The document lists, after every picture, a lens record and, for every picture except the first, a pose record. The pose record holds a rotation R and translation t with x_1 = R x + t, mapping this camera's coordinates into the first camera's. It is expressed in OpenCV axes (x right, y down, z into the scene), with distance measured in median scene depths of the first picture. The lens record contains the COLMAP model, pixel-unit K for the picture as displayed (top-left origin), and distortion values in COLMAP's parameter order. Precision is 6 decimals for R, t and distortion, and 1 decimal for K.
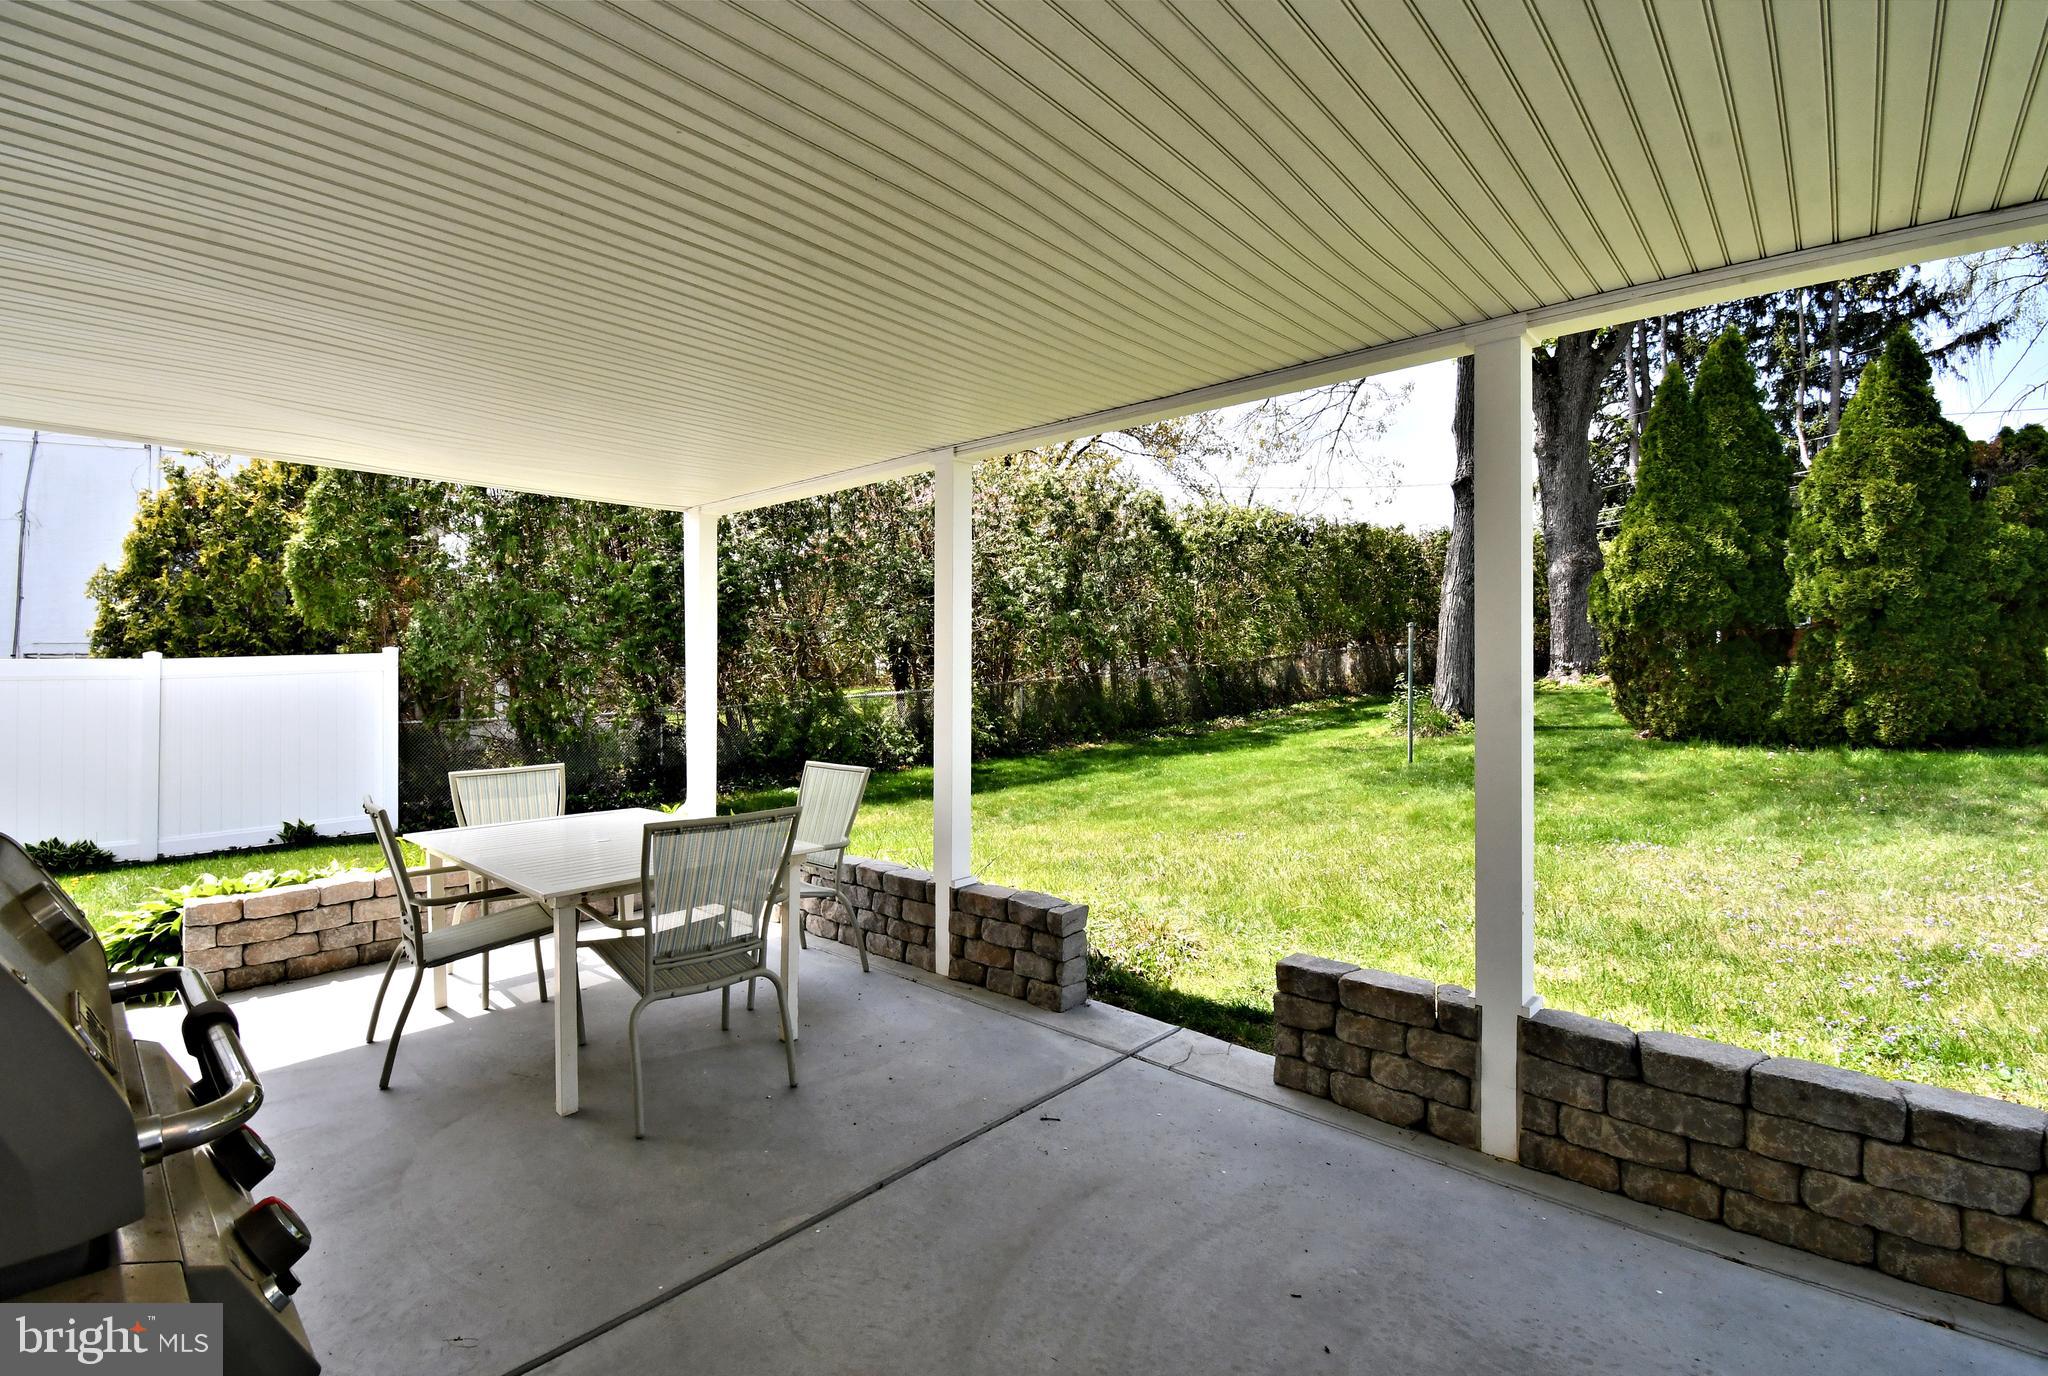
lens RADIAL K [[889.2, 0, 1024.0], [0, 889.2, 688.0], [0, 0, 1]] dist [-0.001160, -0.000176]
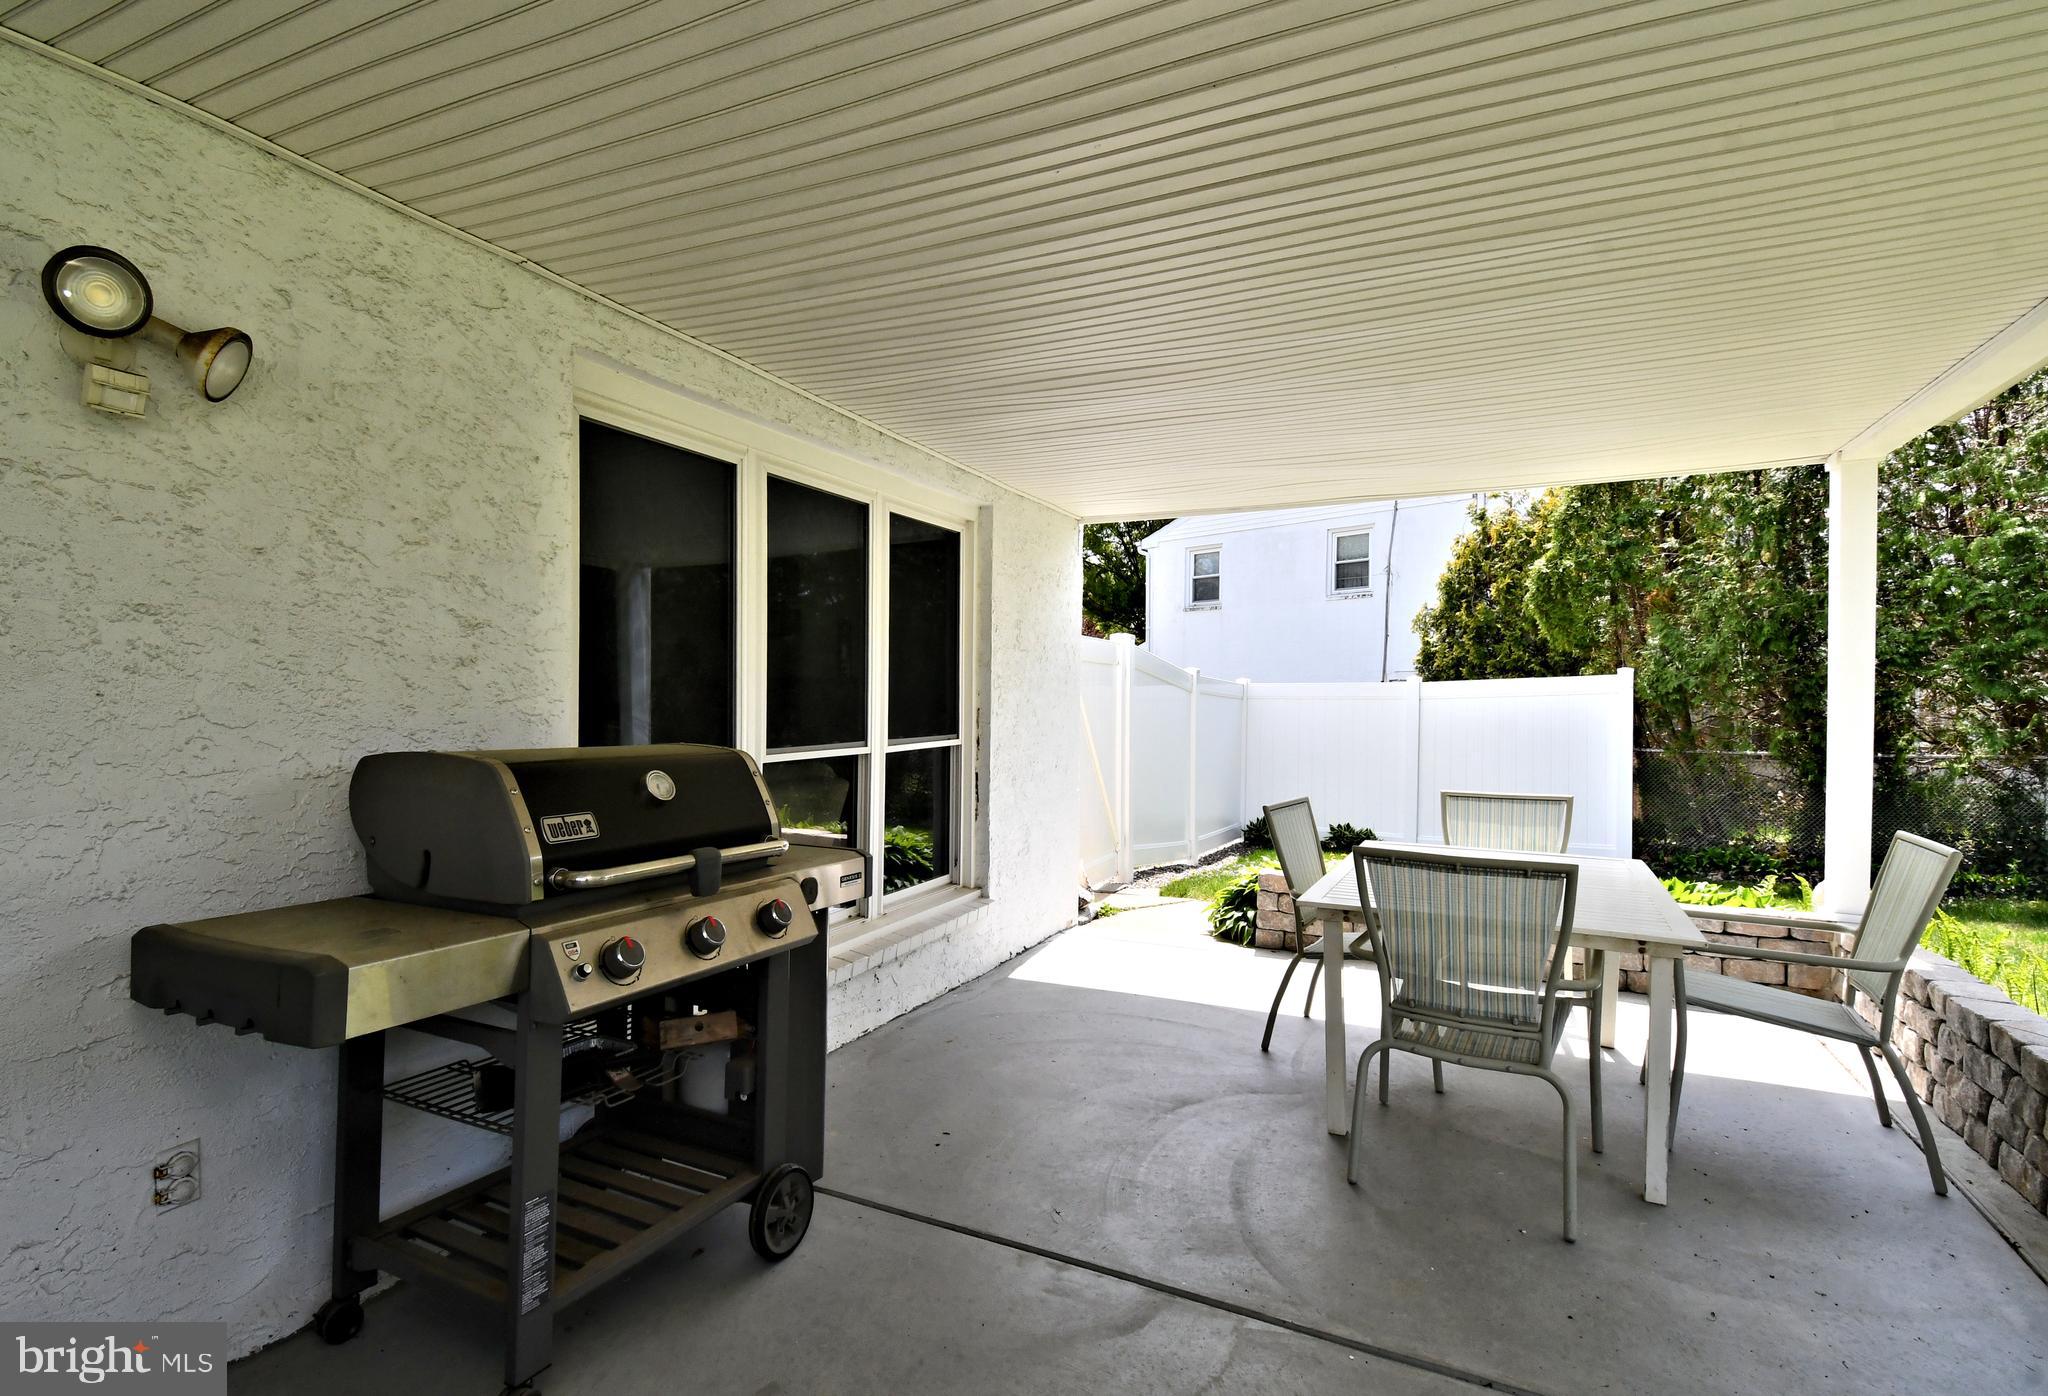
lens RADIAL K [[1018.5, 0, 1036.2], [0, 1018.5, 726.9], [0, 0, 1]] dist [0.010738, -0.000199]
pose [[0.292866, 0.034022, -0.955548, 0.129012], [-0.025276, 0.999293, 0.027833, 0.001729], [0.955819, 0.016001, 0.293519, 0.097605]]
